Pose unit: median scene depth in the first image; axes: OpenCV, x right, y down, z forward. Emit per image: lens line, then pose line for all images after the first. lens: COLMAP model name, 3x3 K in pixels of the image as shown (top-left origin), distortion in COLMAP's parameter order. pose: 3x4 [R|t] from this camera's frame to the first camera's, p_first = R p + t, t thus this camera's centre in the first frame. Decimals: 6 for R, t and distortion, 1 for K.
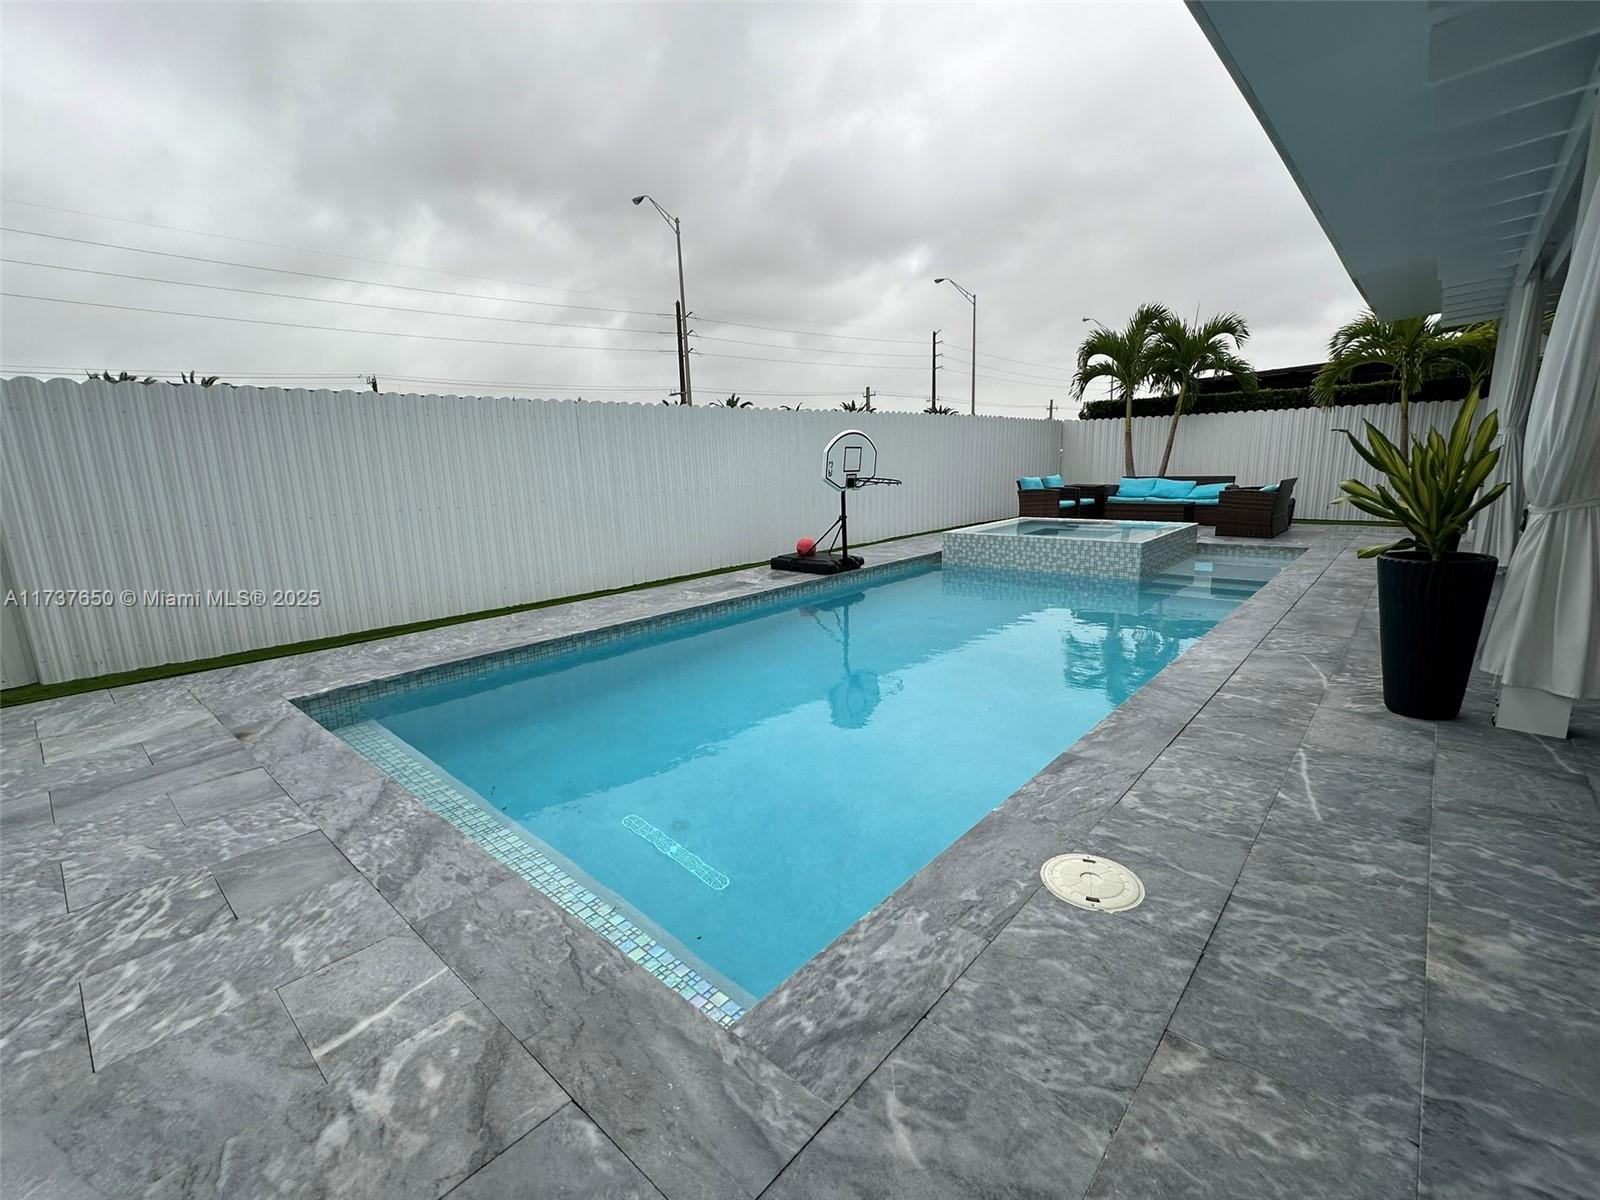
lens RADIAL K [[705.7, 0, 797.4], [0, 705.7, 596.4], [0, 0, 1]] dist [-0.001229, -0.000013]
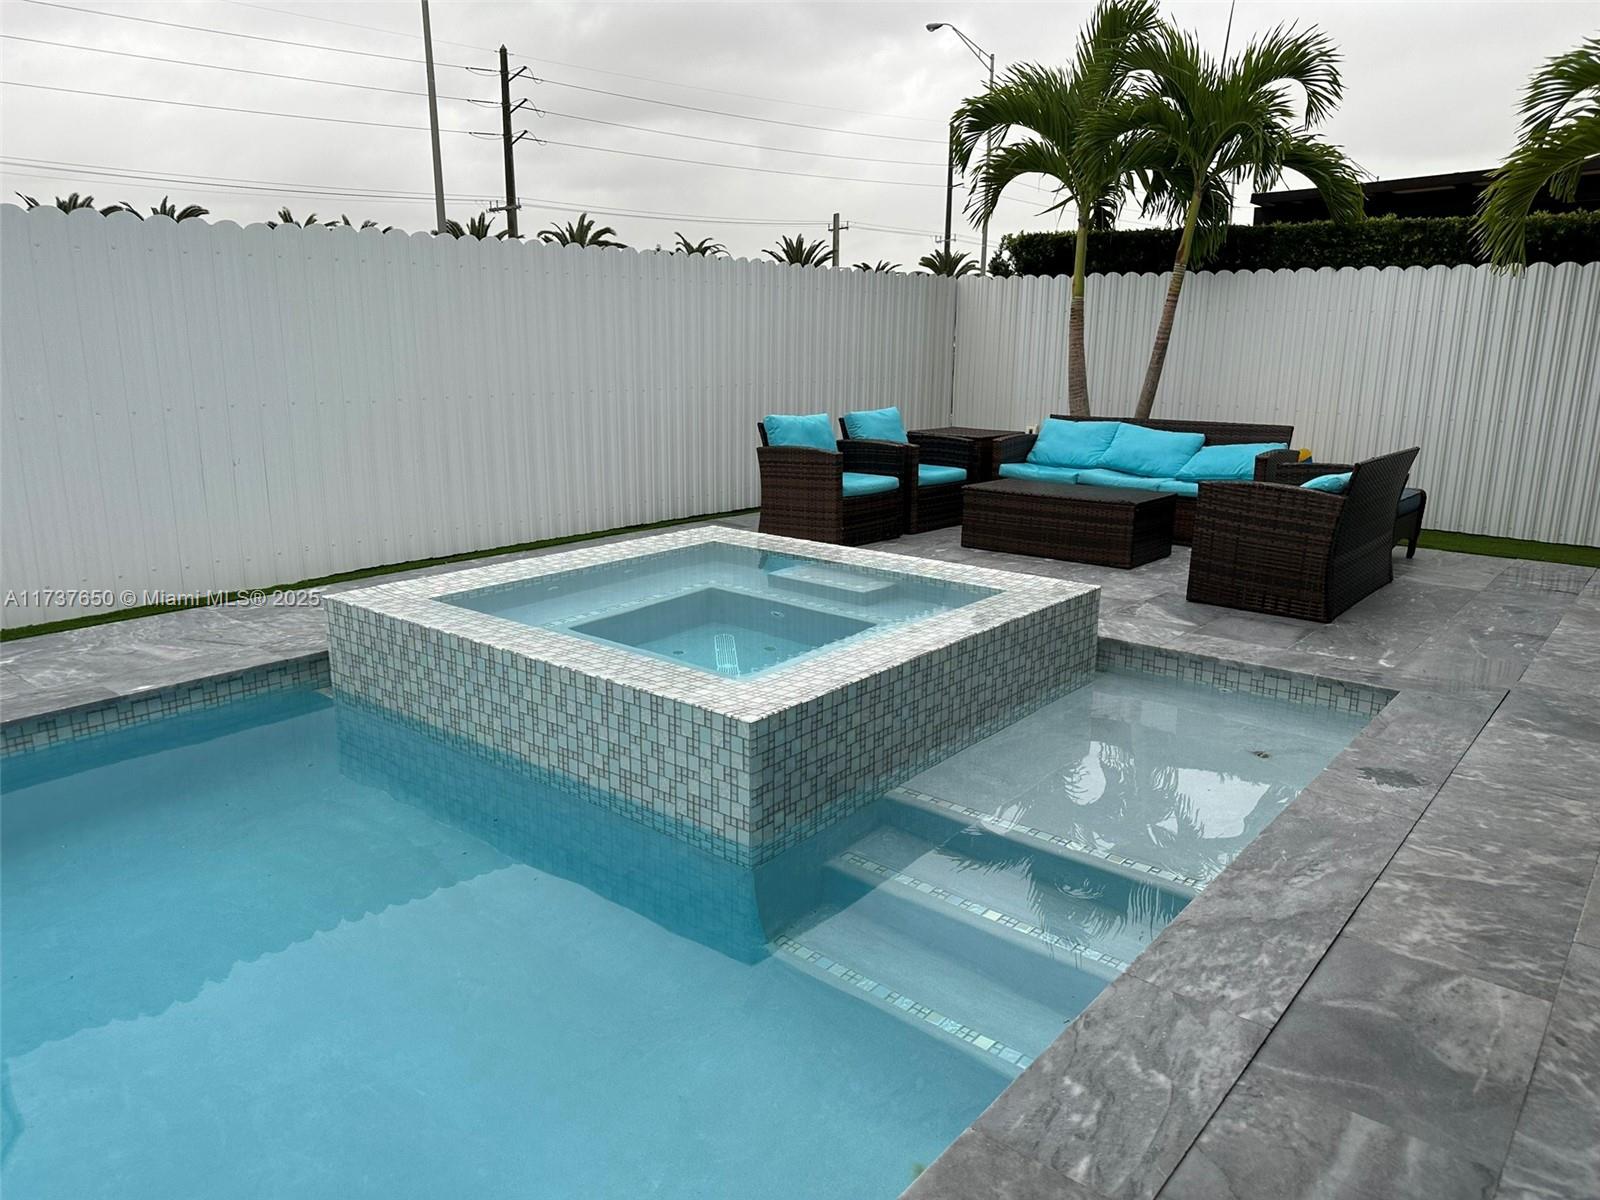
lens RADIAL K [[1150.1, 0, 803.0], [0, 1150.1, 604.4], [0, 0, 1]] dist [0.004073, -0.008055]
pose [[0.997962, 0.023964, 0.059139, 0.406945], [-0.026308, 0.998885, 0.039196, -0.117054], [-0.058134, -0.040672, 0.997480, 0.470993]]
